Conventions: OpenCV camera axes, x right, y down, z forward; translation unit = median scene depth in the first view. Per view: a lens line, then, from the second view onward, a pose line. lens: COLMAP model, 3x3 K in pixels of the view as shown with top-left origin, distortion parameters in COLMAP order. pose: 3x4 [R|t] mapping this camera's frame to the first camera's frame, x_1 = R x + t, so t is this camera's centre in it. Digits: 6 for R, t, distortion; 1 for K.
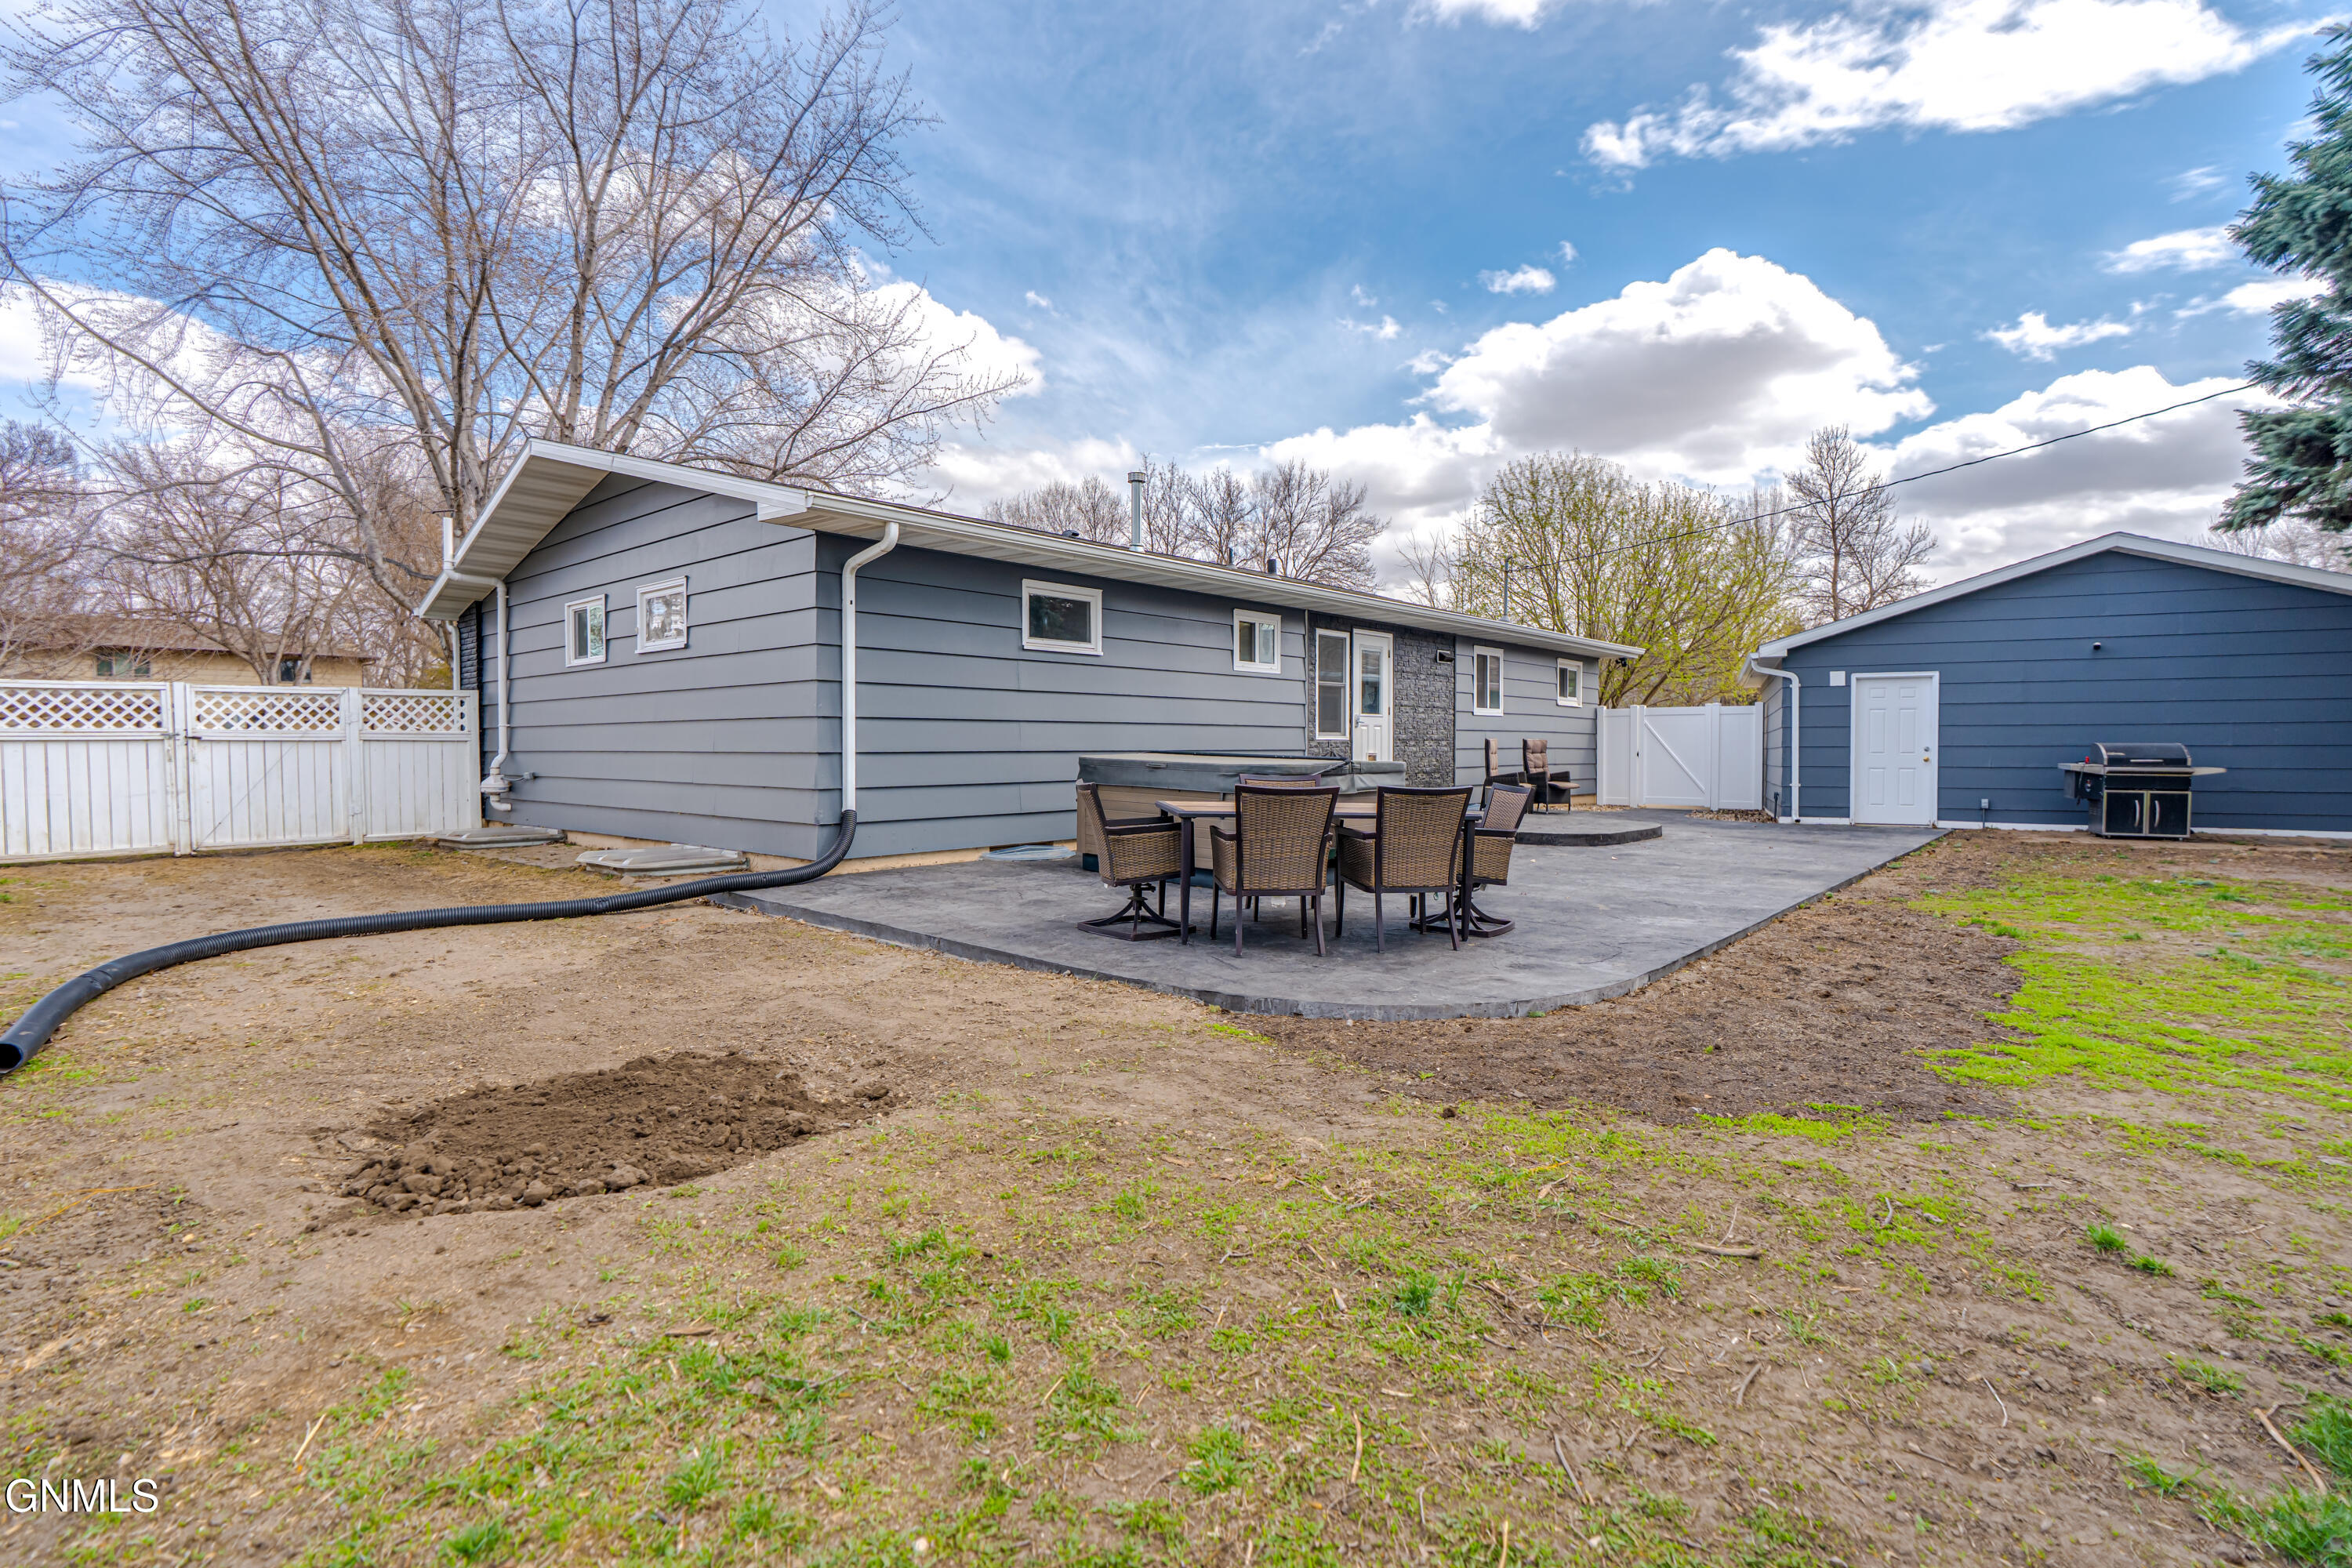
lens RADIAL K [[1079.8, 0, 1176.4], [0, 1079.8, 782.7], [0, 0, 1]] dist [-0.001122, -0.000501]
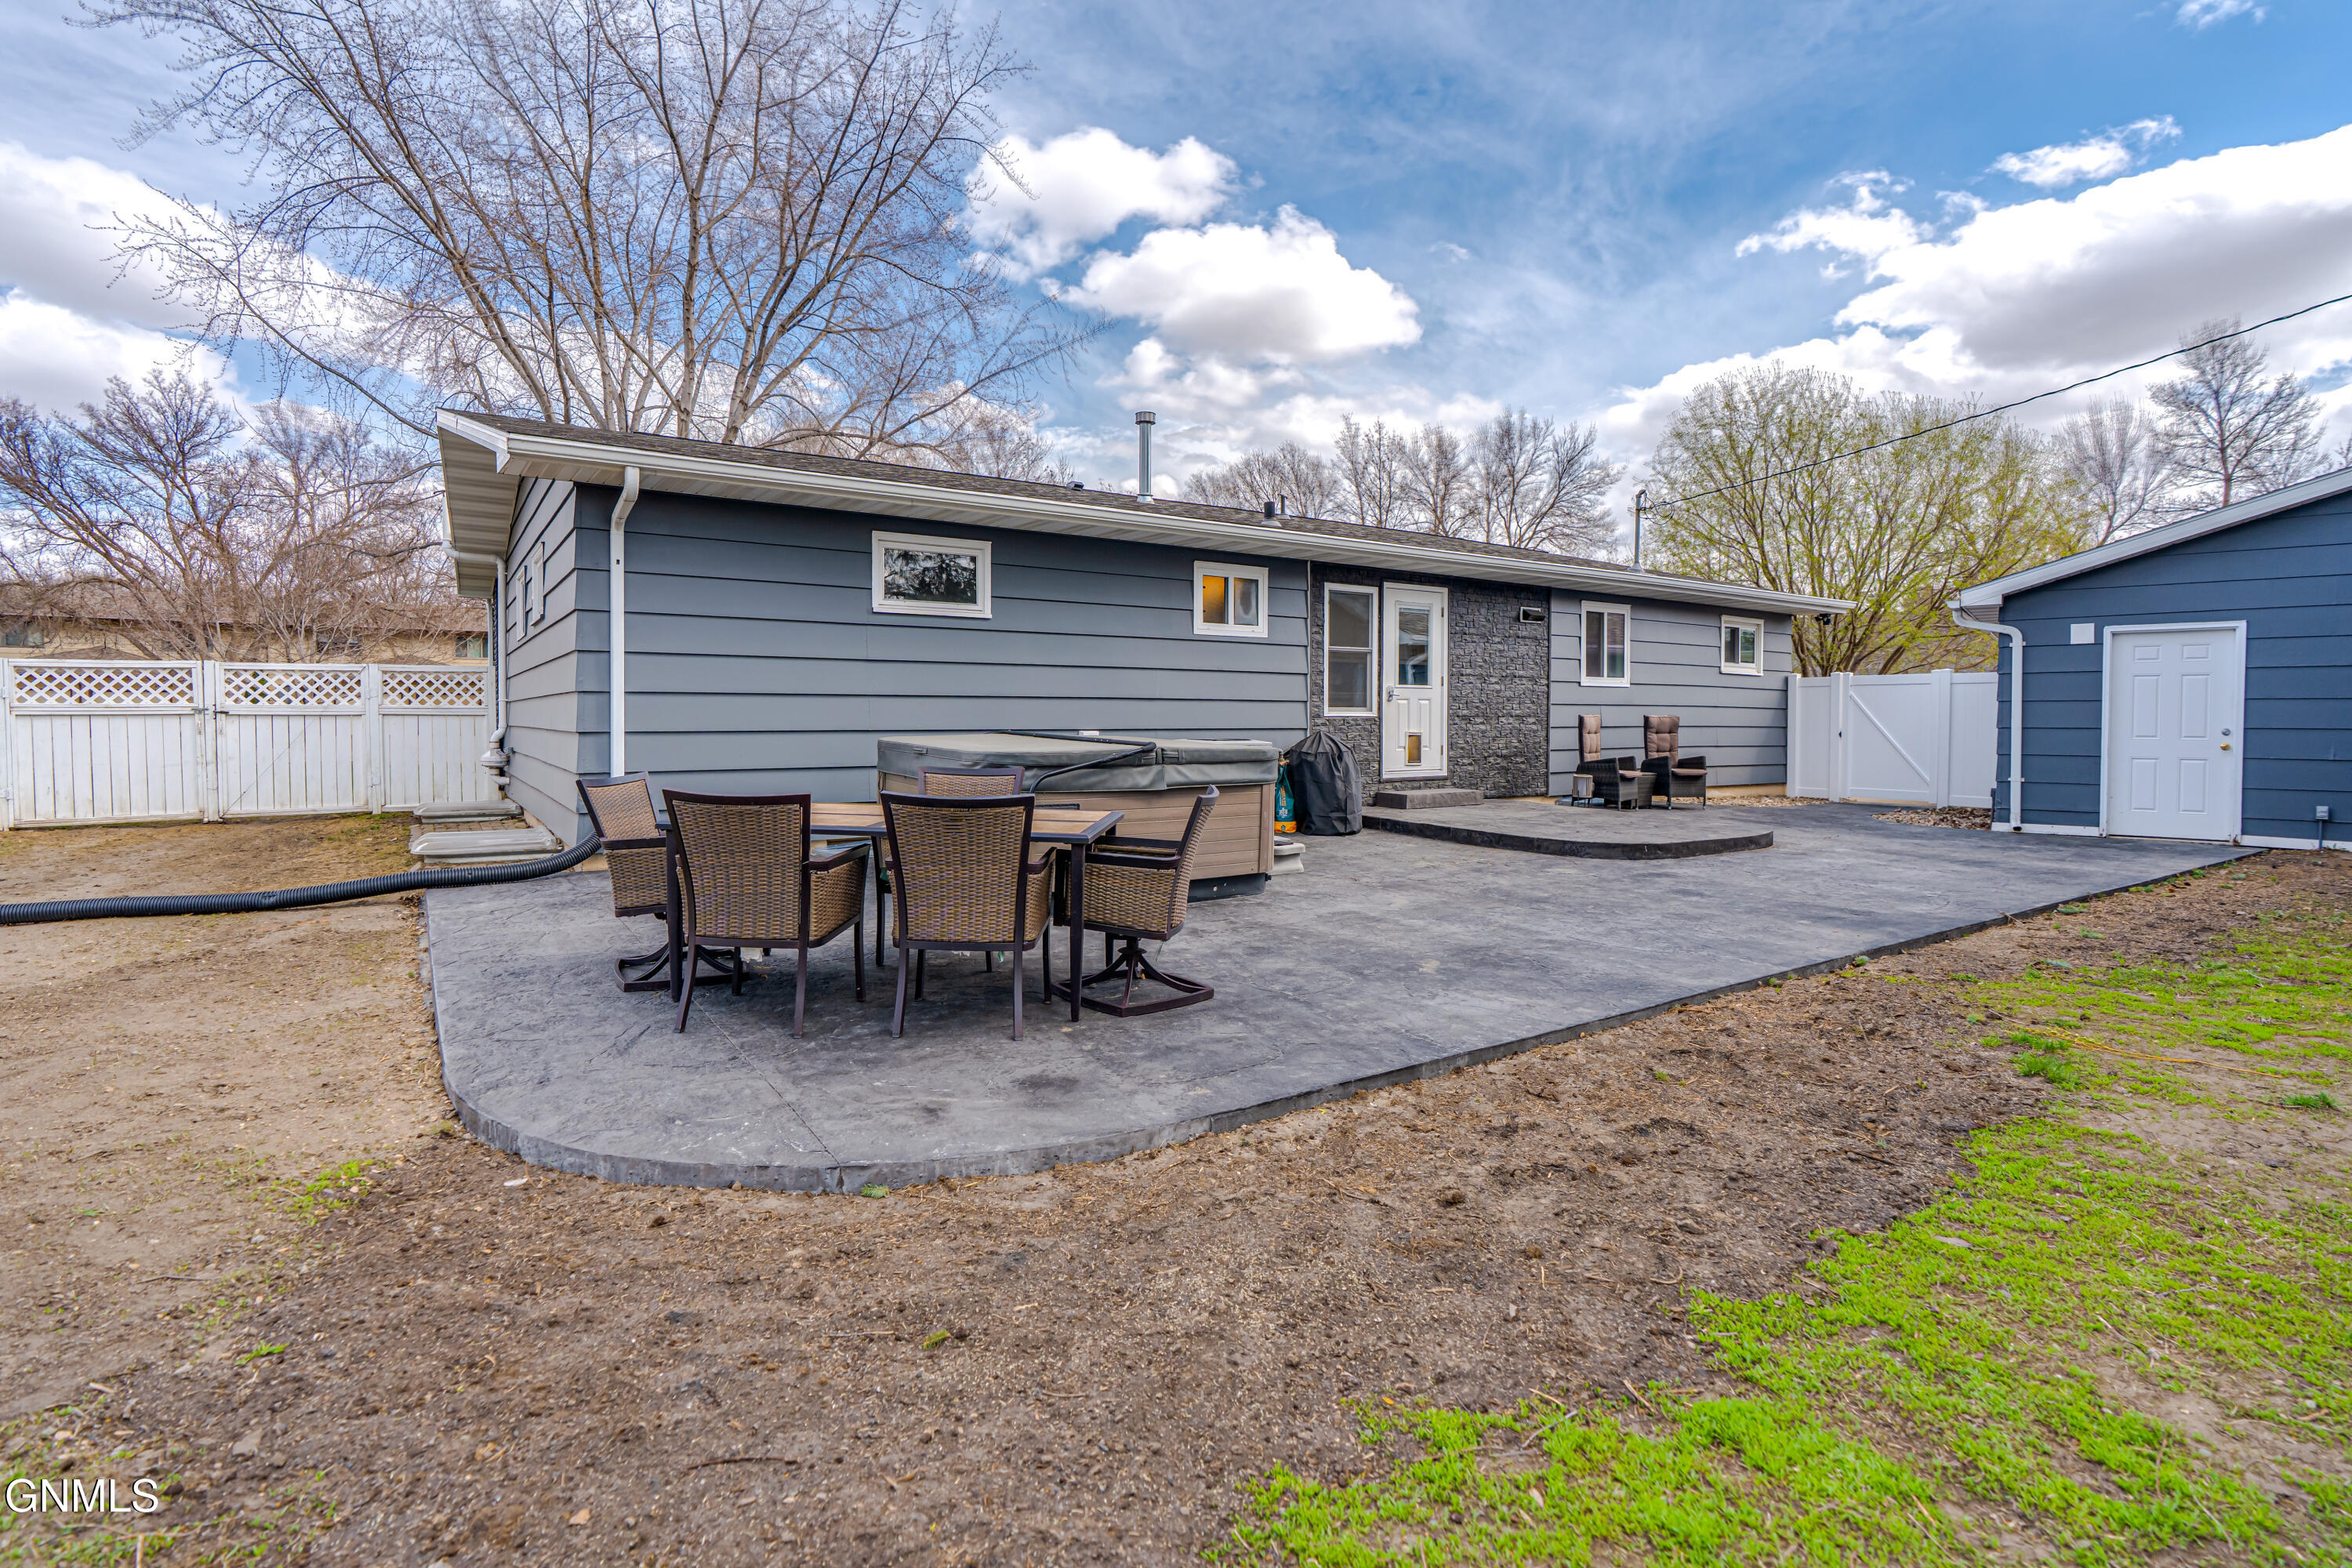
lens RADIAL K [[1079.8, 0, 1172.9], [0, 1079.8, 750.7], [0, 0, 1]] dist [-0.001122, -0.000501]
pose [[0.968393, 0.010832, -0.249196, 0.209823], [-0.011854, 0.999926, -0.002598, -0.009160], [0.249149, 0.005470, 0.968450, 0.153102]]
